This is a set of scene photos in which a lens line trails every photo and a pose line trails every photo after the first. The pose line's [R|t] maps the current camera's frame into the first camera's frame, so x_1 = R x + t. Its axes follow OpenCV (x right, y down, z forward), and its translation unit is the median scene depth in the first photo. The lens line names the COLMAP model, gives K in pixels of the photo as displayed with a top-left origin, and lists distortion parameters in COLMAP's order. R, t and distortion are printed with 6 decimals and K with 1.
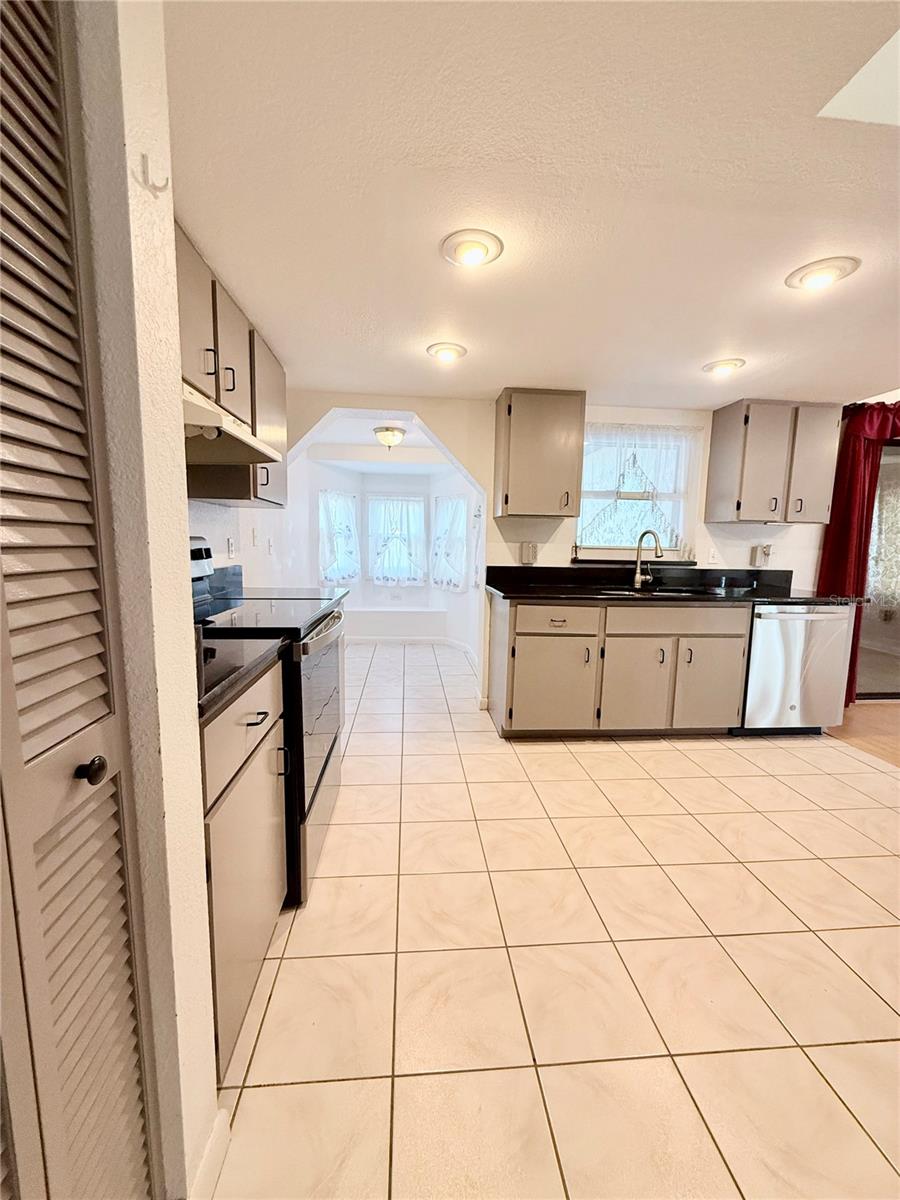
lens RADIAL K [[478.1, 0, 448.7], [0, 478.1, 598.8], [0, 0, 1]] dist [0.001117, -0.000282]
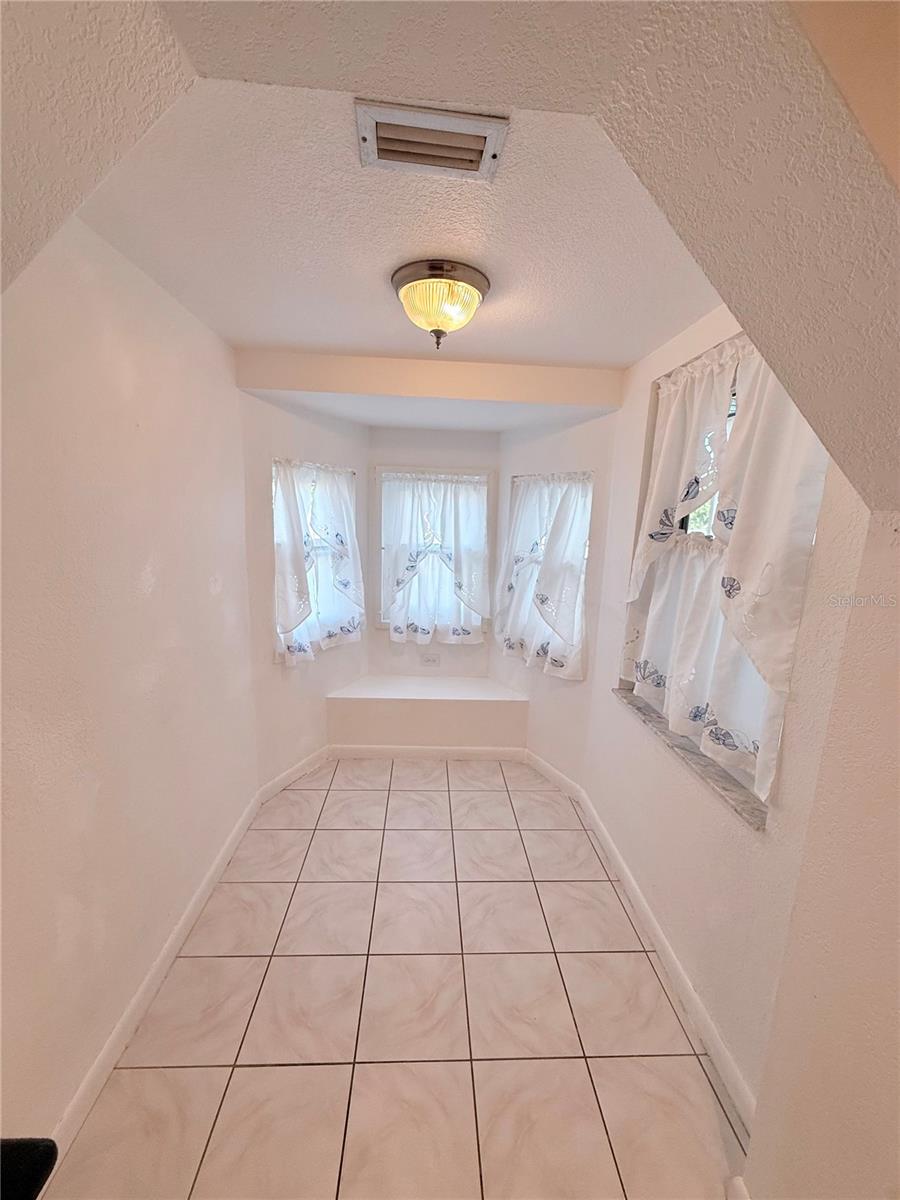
lens RADIAL K [[478.1, 0, 448.7], [0, 478.1, 598.8], [0, 0, 1]] dist [0.001117, -0.000282]
pose [[0.999068, 0.021779, -0.037263, -0.073621], [-0.019274, 0.997613, 0.066309, -0.115380], [0.038618, -0.065529, 0.997103, 0.483051]]
